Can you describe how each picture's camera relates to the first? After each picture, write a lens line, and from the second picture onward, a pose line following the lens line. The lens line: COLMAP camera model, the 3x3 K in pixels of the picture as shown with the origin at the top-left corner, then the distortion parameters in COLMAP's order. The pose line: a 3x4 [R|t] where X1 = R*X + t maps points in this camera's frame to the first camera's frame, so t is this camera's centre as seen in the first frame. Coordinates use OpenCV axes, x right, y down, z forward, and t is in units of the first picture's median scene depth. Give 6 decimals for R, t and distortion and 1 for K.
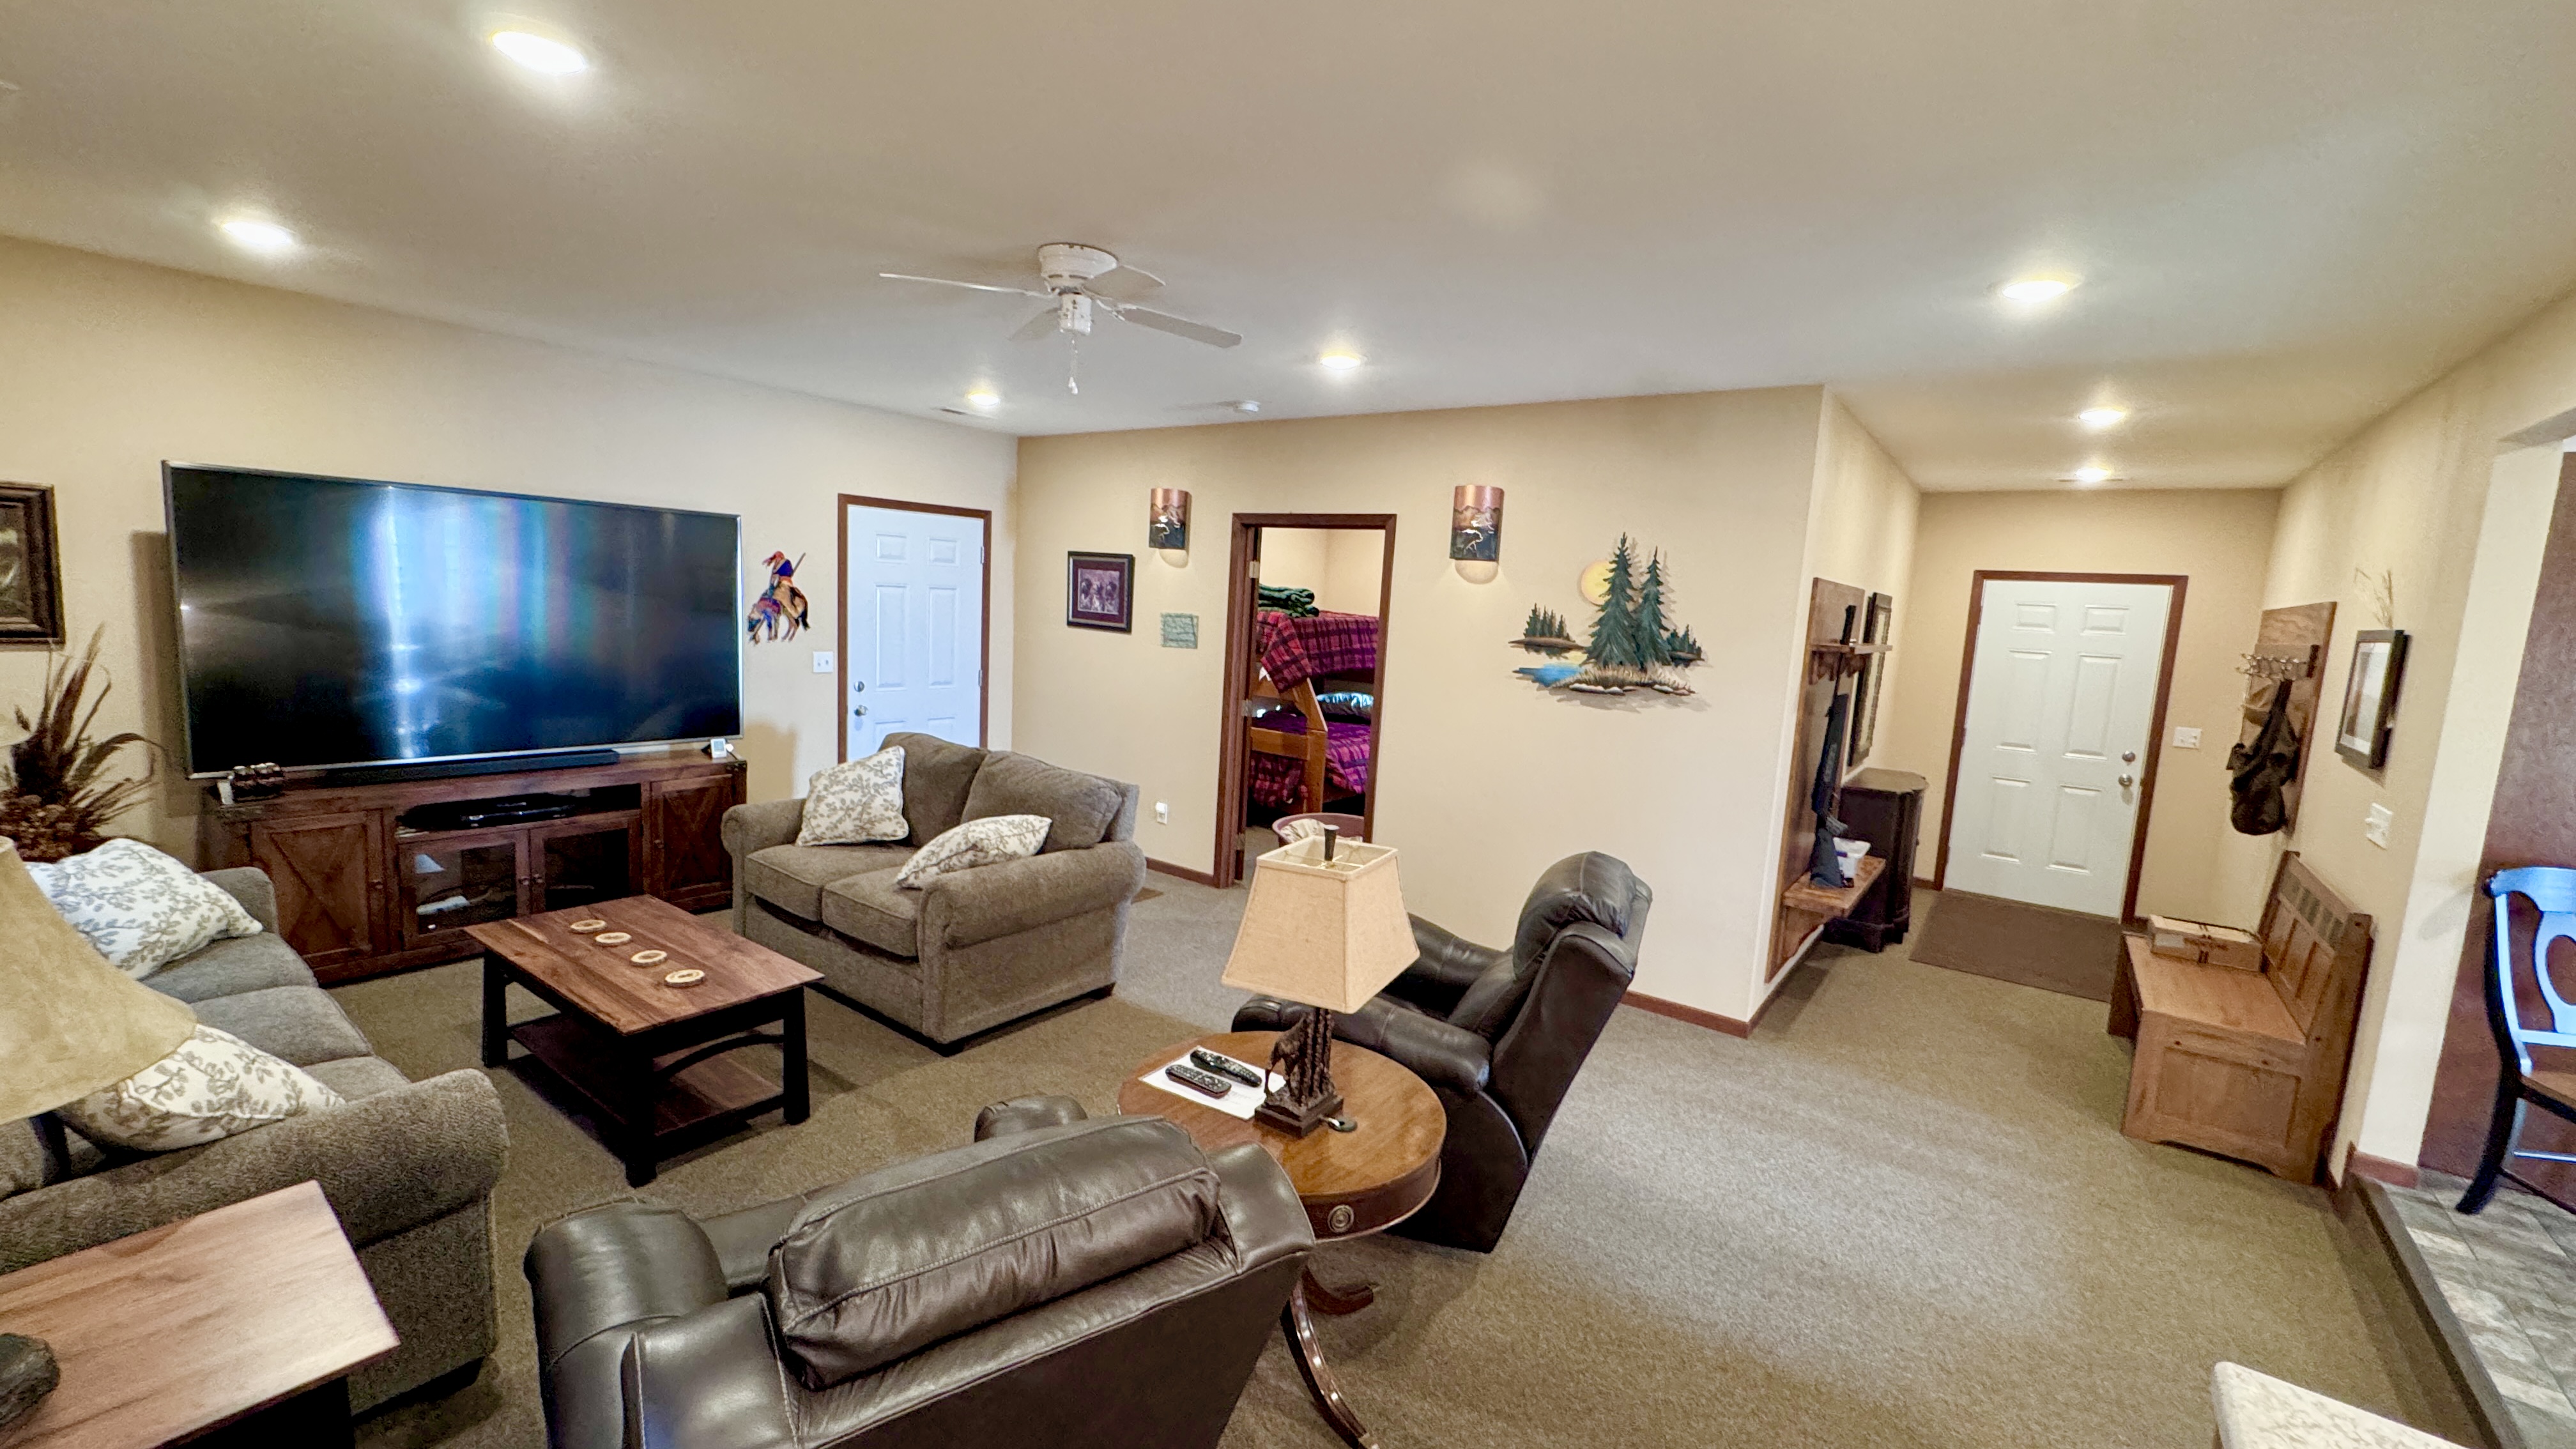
lens RADIAL K [[1029.6, 0, 1288.0], [0, 1029.6, 724.5], [0, 0, 1]] dist [-0.003604, 0.000352]
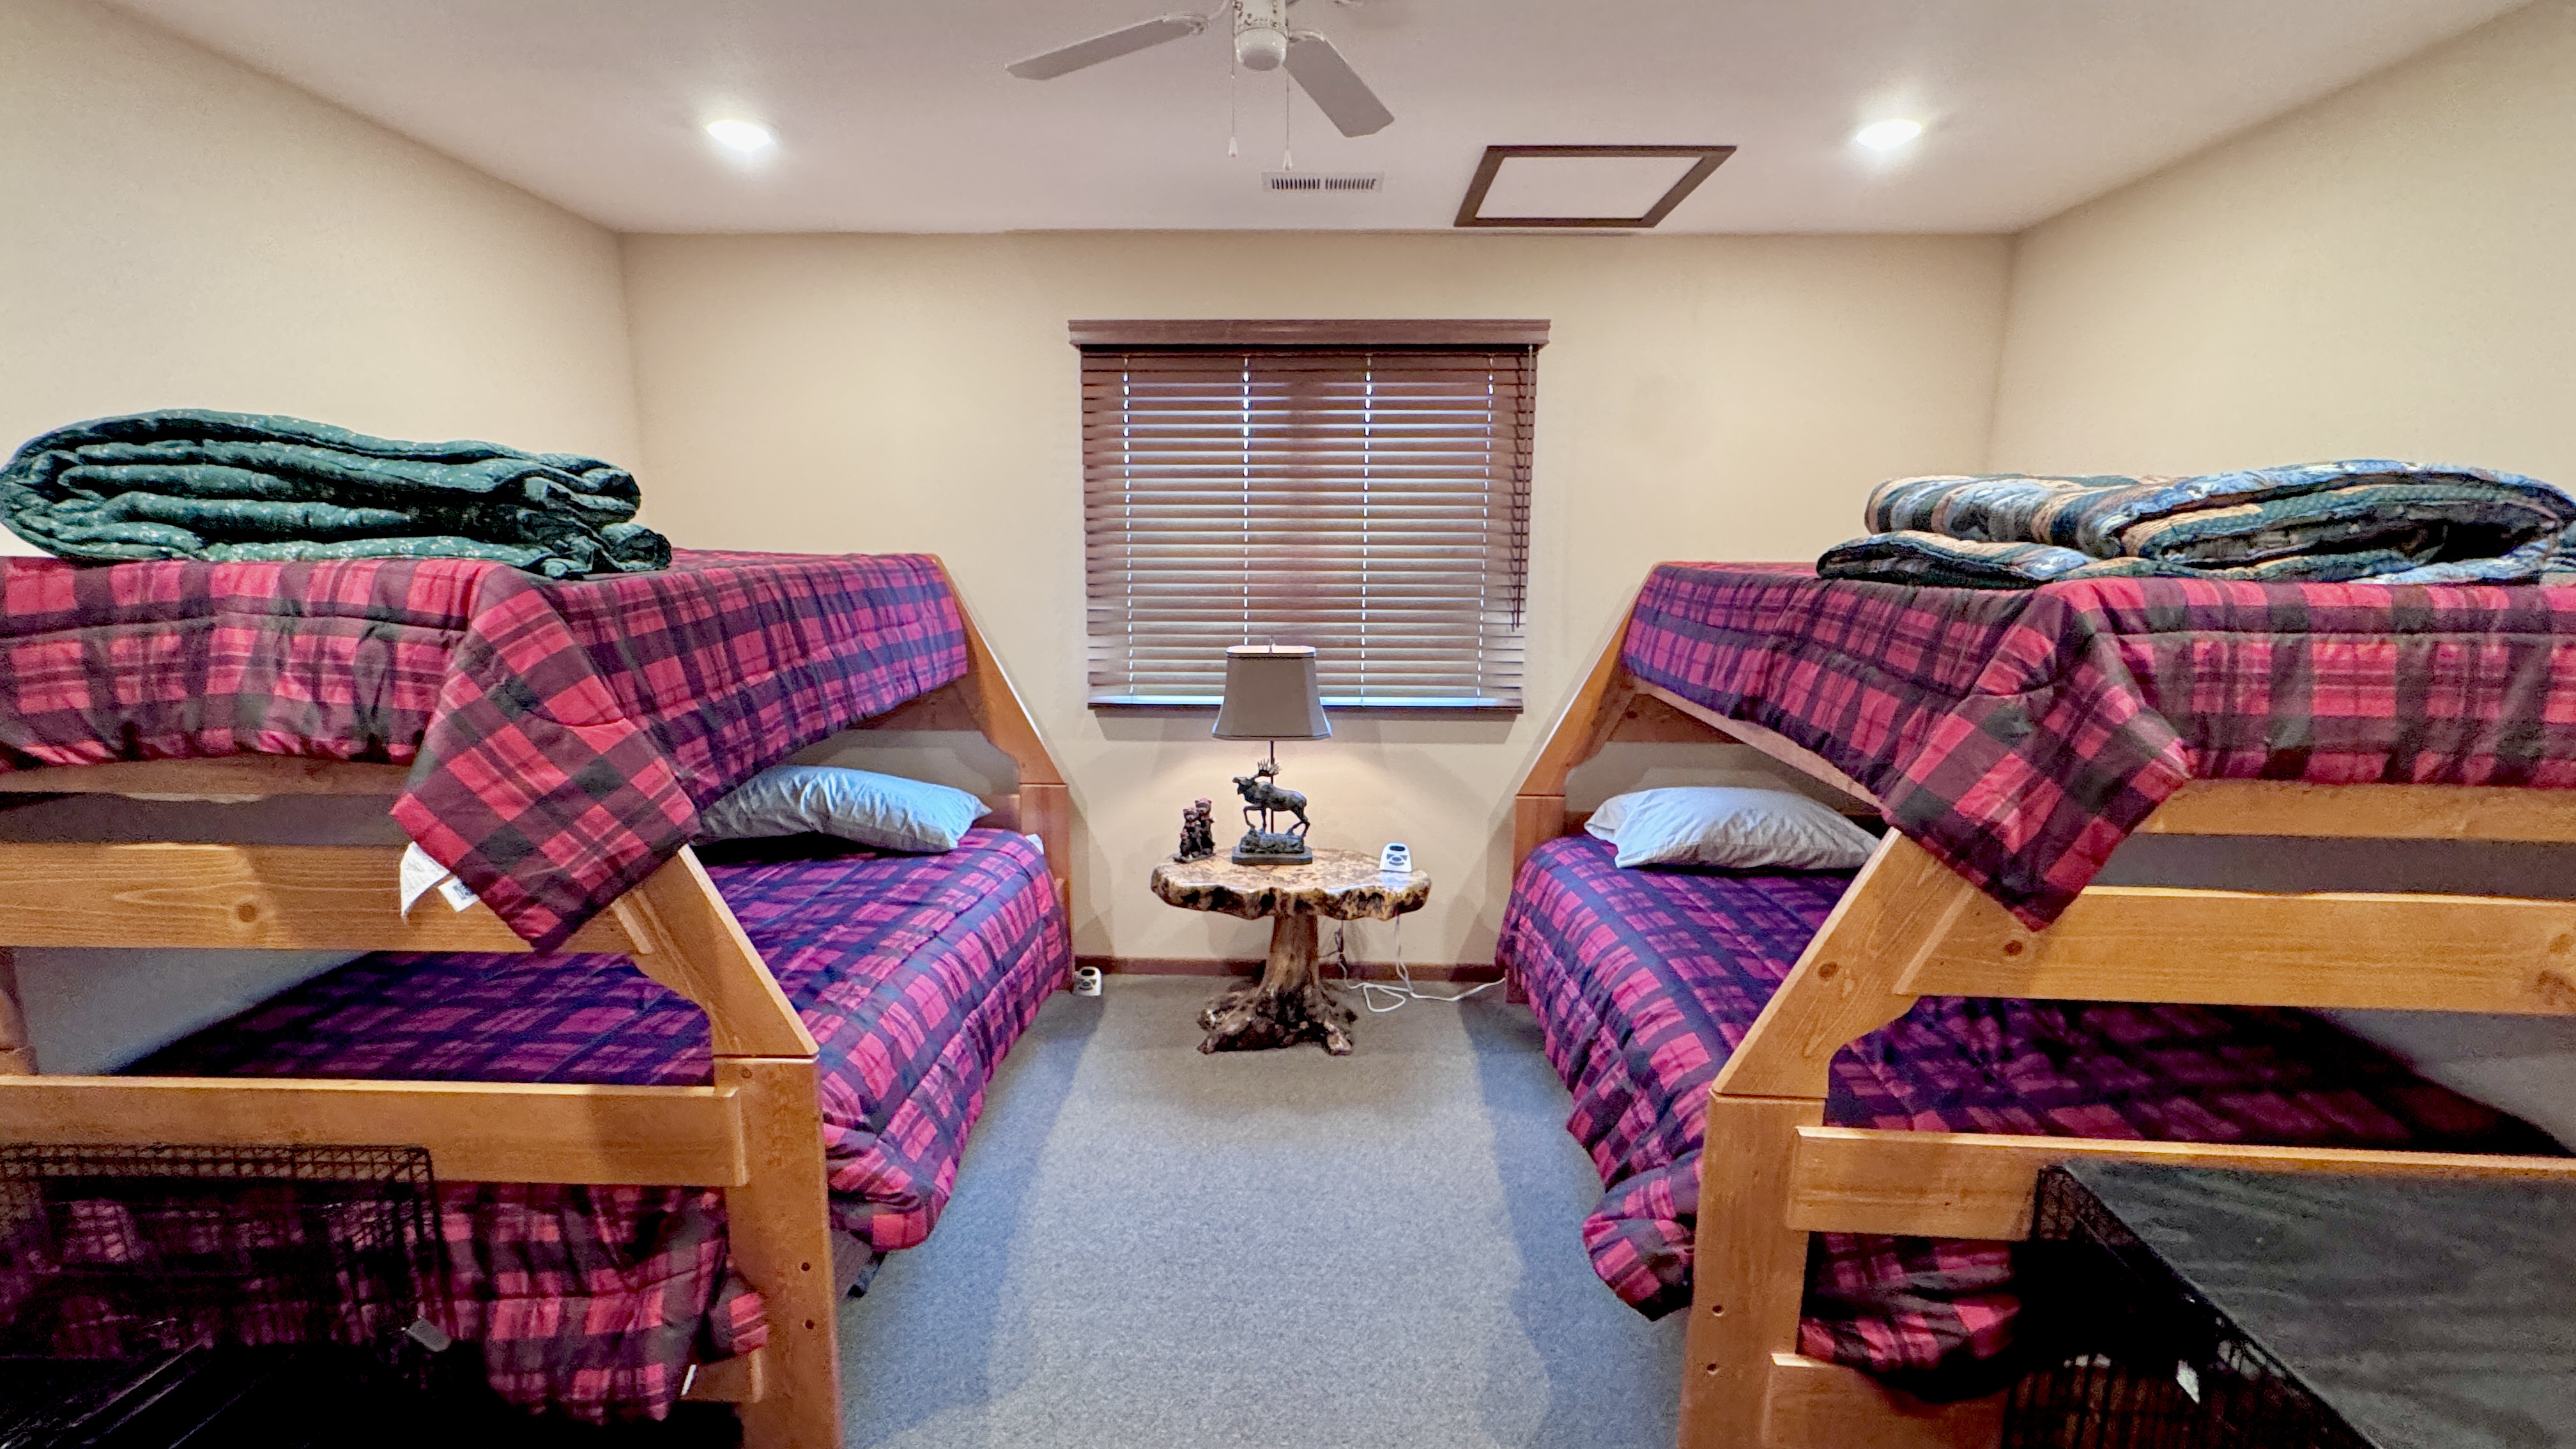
lens RADIAL K [[1029.6, 0, 1288.0], [0, 1029.6, 724.5], [0, 0, 1]] dist [-0.003604, 0.000352]
pose [[0.815658, -0.151860, 0.558248, 0.003482], [0.111509, 0.988108, 0.105869, -0.045491], [-0.567687, -0.024103, 0.822892, 0.418769]]
